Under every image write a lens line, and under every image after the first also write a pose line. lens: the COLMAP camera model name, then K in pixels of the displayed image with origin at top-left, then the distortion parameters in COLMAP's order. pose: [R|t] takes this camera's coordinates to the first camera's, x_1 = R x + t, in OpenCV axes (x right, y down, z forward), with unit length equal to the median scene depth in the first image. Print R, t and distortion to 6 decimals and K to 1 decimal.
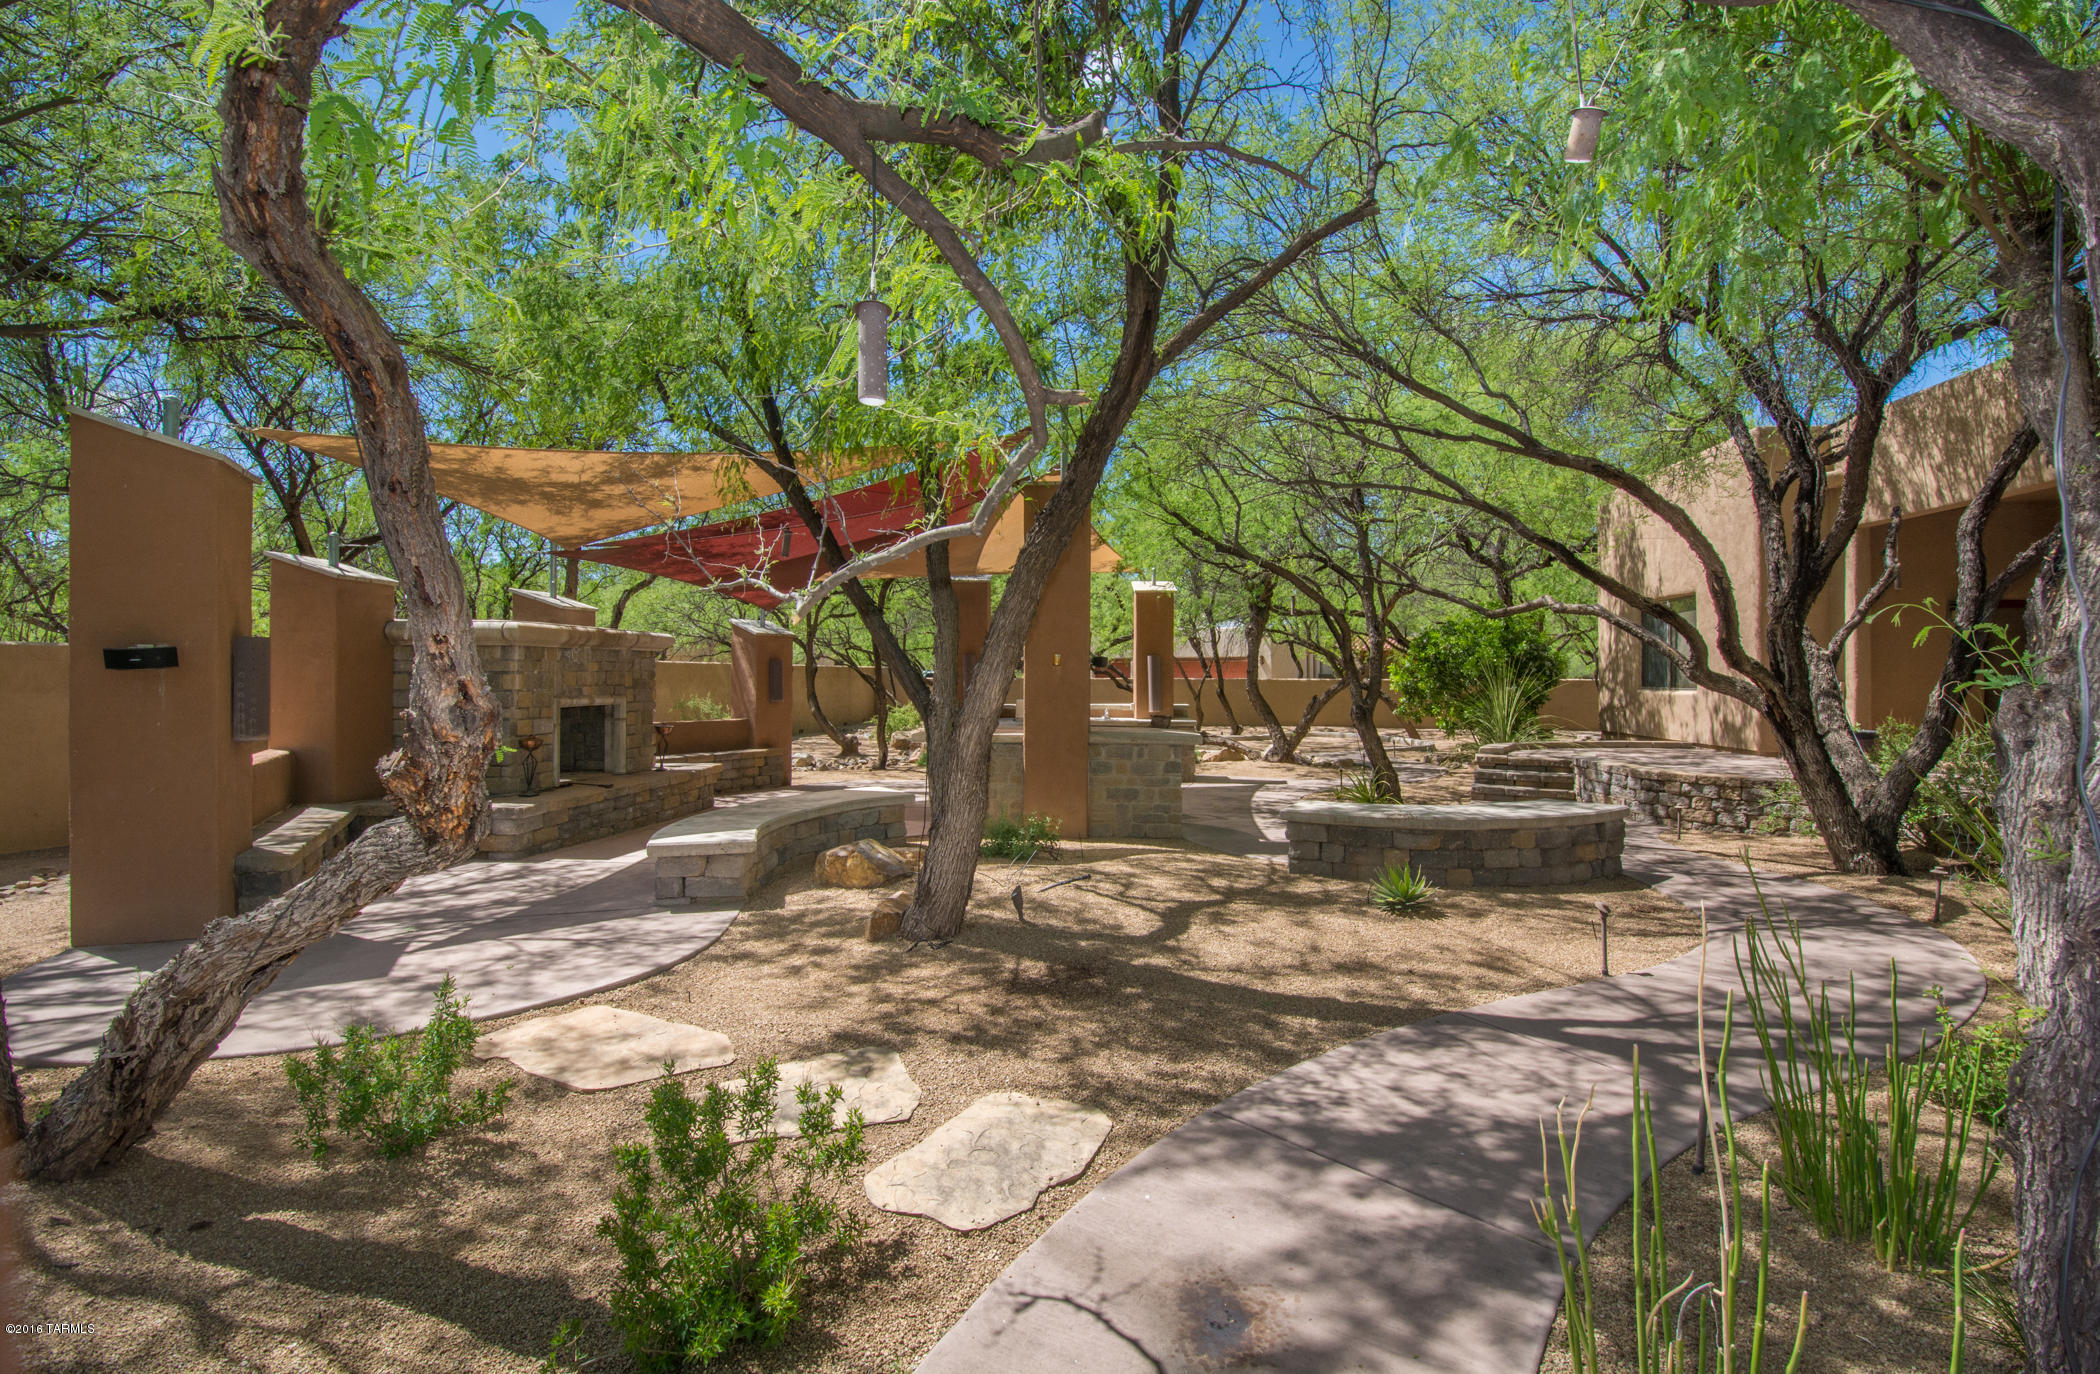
lens RADIAL K [[922.7, 0, 1050.0], [0, 922.7, 687.0], [0, 0, 1]] dist [0.029626, 0.000008]
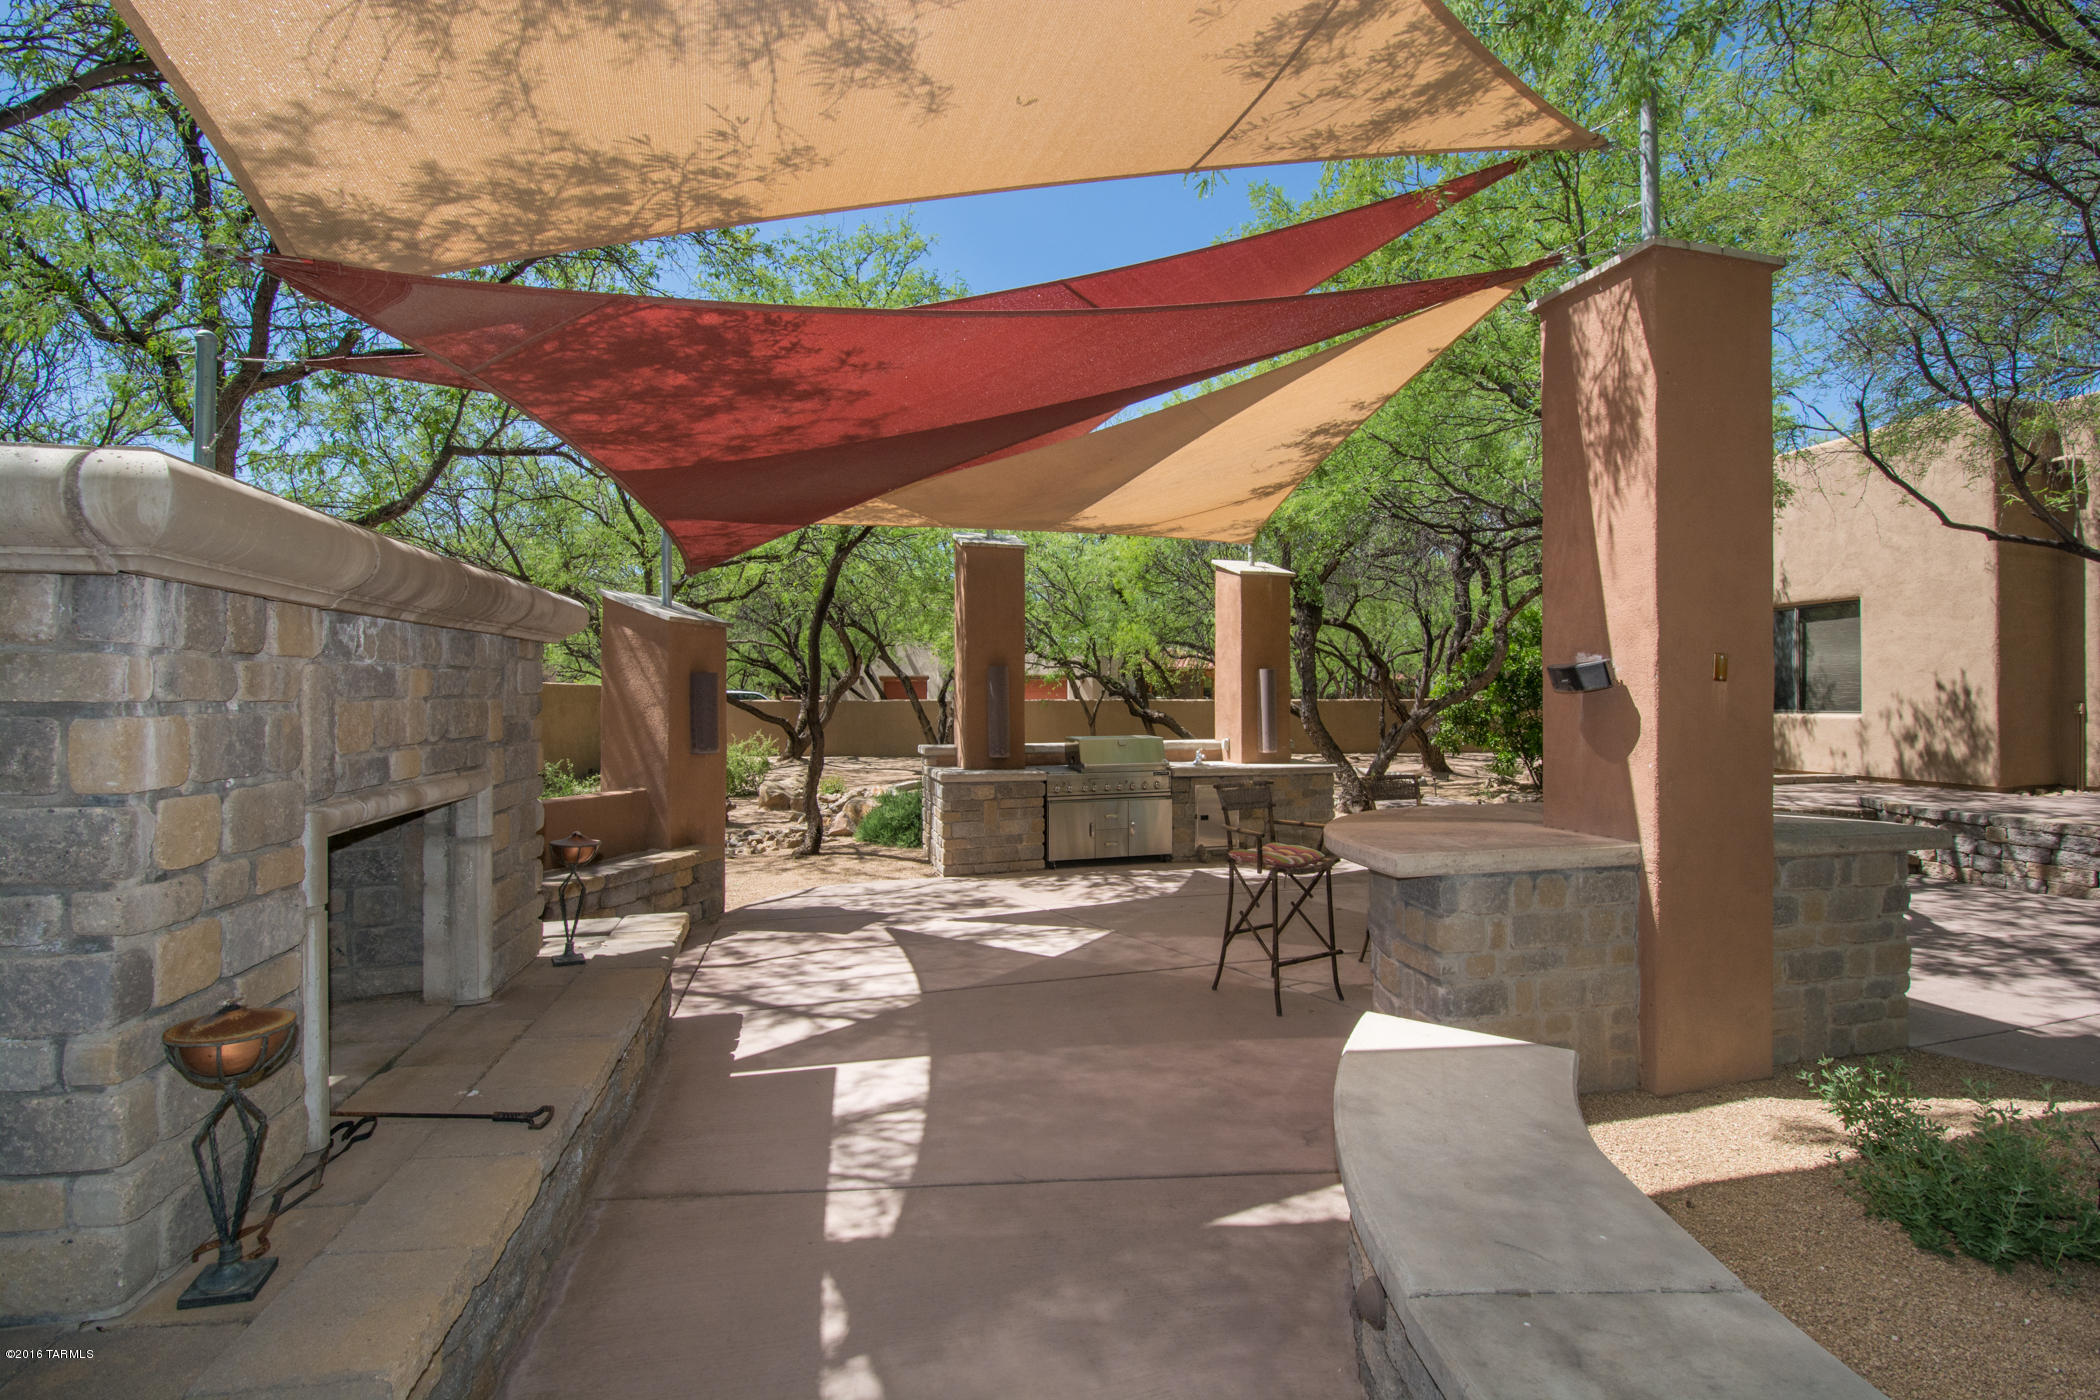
lens RADIAL K [[918.9, 0, 1050.0], [0, 918.9, 700.0], [0, 0, 1]] dist [0.000851, 0.000114]
pose [[0.948278, -0.006008, 0.317384, -0.421263], [0.006859, 0.999975, -0.001565, -0.019381], [-0.317367, 0.003661, 0.948296, 0.691034]]
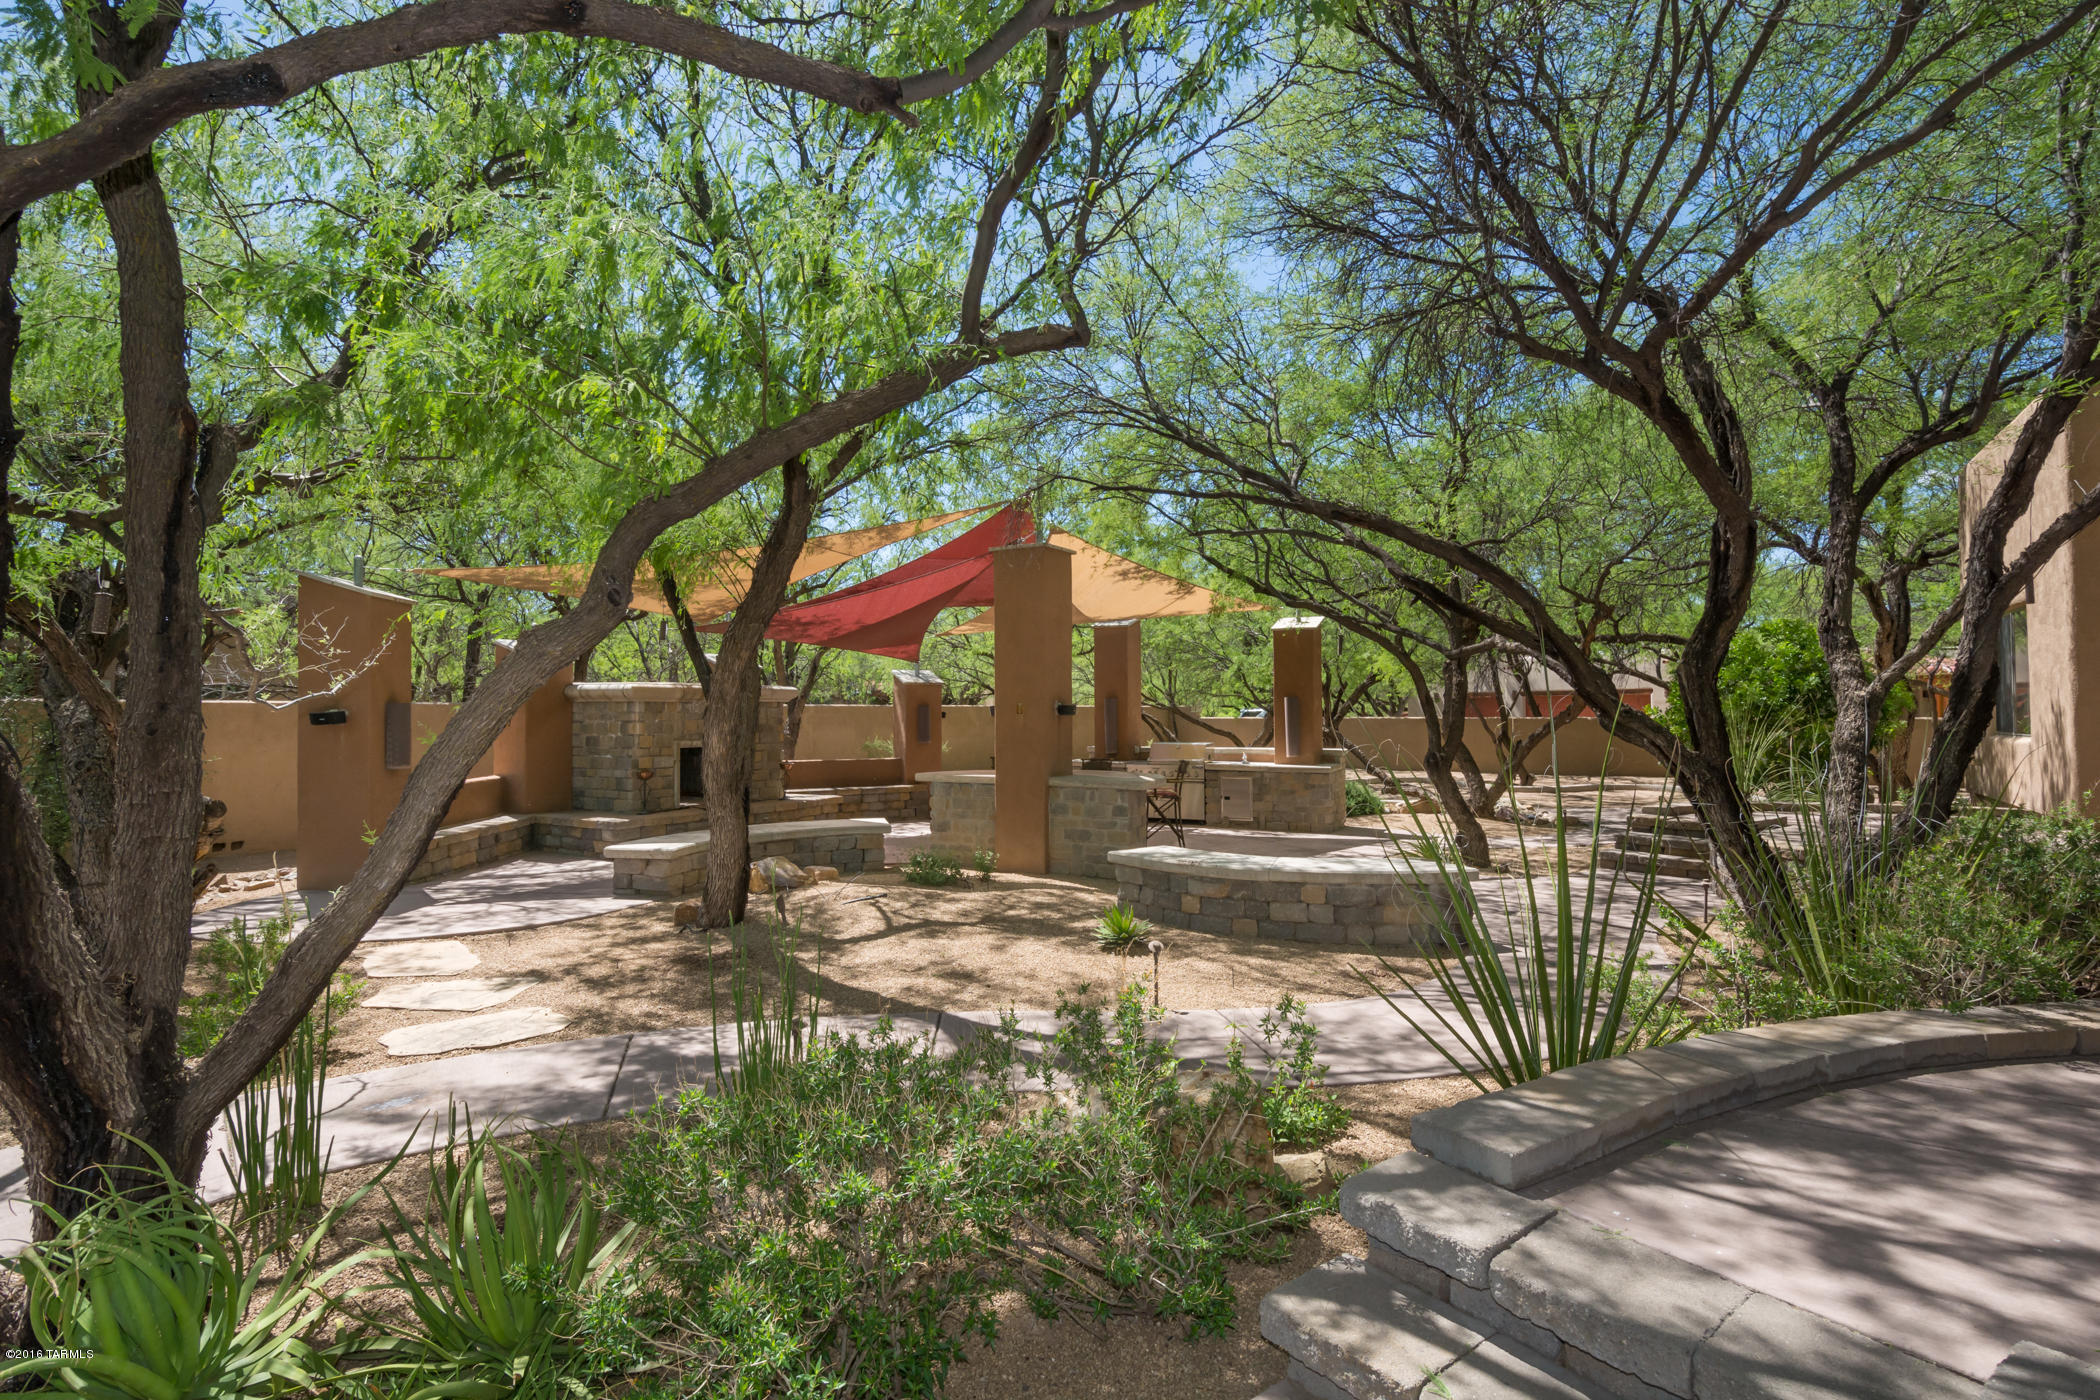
lens RADIAL K [[1002.2, 0, 1050.0], [0, 1002.2, 700.0], [0, 0, 1]] dist [0.002045, 0.000208]
pose [[0.910301, -0.008064, -0.413869, 0.523535], [-0.001501, 0.999739, -0.022782, -0.012606], [0.413945, 0.021360, 0.910051, -0.063467]]
